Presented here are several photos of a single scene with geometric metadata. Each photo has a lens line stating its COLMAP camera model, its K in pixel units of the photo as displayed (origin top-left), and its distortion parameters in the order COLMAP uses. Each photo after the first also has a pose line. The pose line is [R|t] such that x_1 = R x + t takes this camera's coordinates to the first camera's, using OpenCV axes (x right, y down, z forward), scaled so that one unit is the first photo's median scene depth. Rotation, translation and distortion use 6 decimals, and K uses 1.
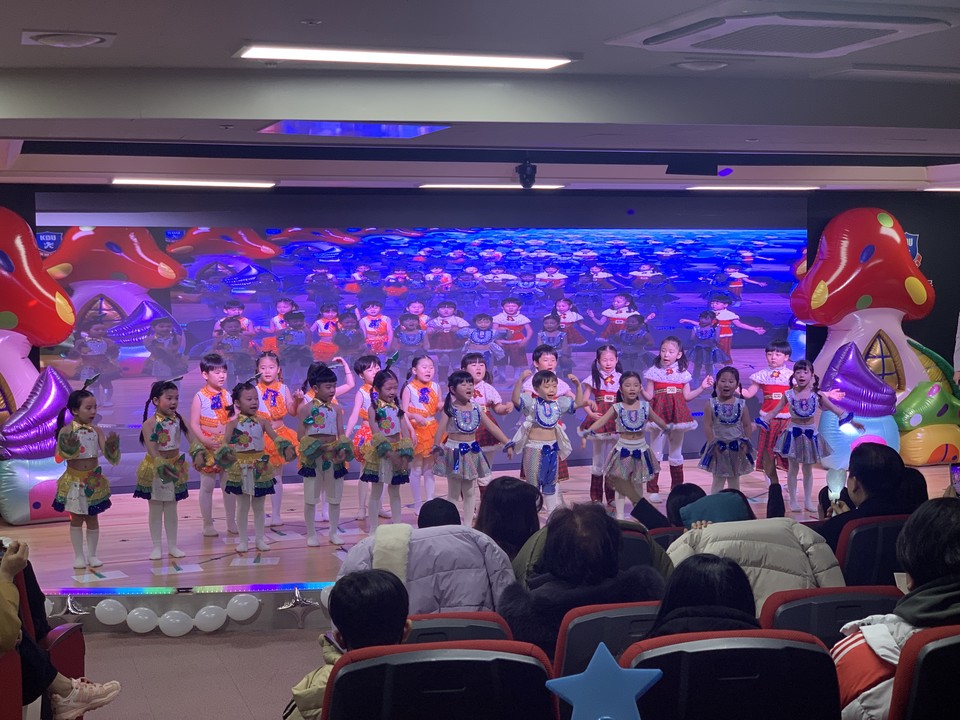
lens RADIAL K [[1448.3, 0, 483.4], [0, 1448.3, 355.9], [0, 0, 1]] dist [0.039181, 0.000000]
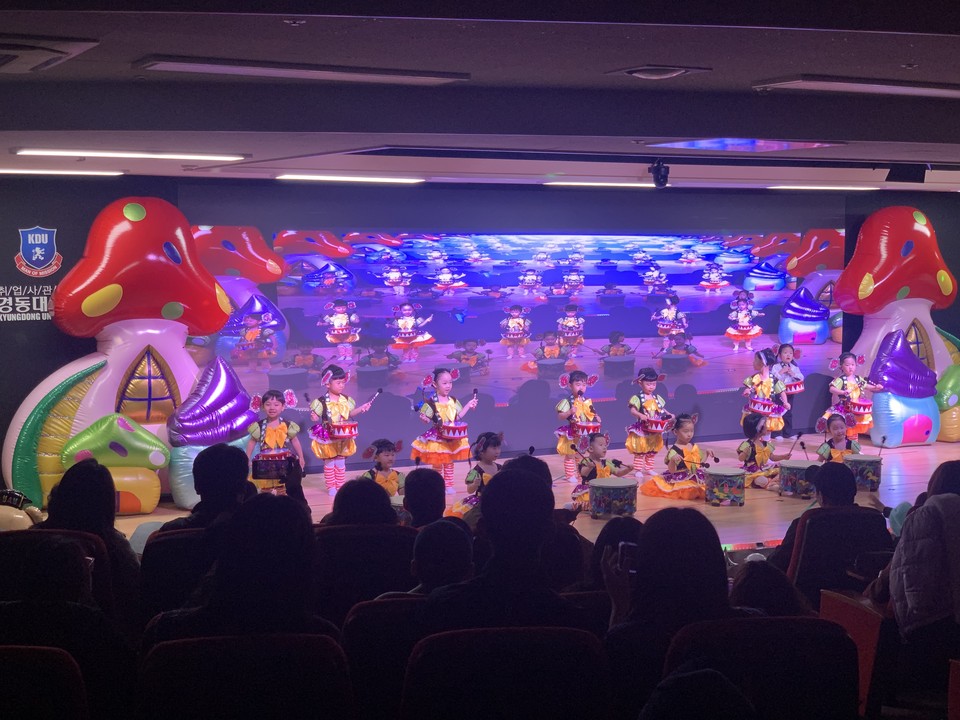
lens RADIAL K [[1448.3, 0, 480.8], [0, 1448.3, 363.0], [0, 0, 1]] dist [0.039181, 0.000000]
pose [[0.989074, -0.004633, 0.147346, -0.219976], [0.002123, 0.999850, 0.017188, -0.003852], [-0.147403, -0.016687, 0.988936, -0.038845]]
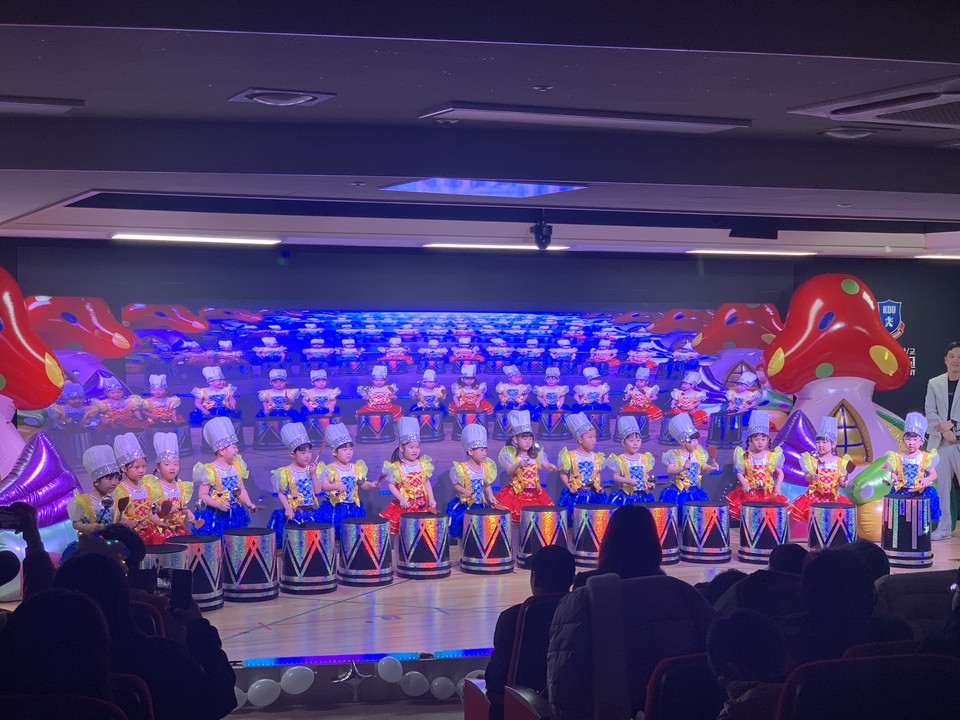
lens RADIAL K [[1561.6, 0, 479.8], [0, 1561.6, 344.0], [0, 0, 1]] dist [-0.011416, 0.000000]
pose [[0.996042, 0.008754, 0.088455, -0.087374], [-0.003957, 0.998519, -0.054264, 0.003729], [-0.088799, 0.053699, 0.994601, -0.027075]]
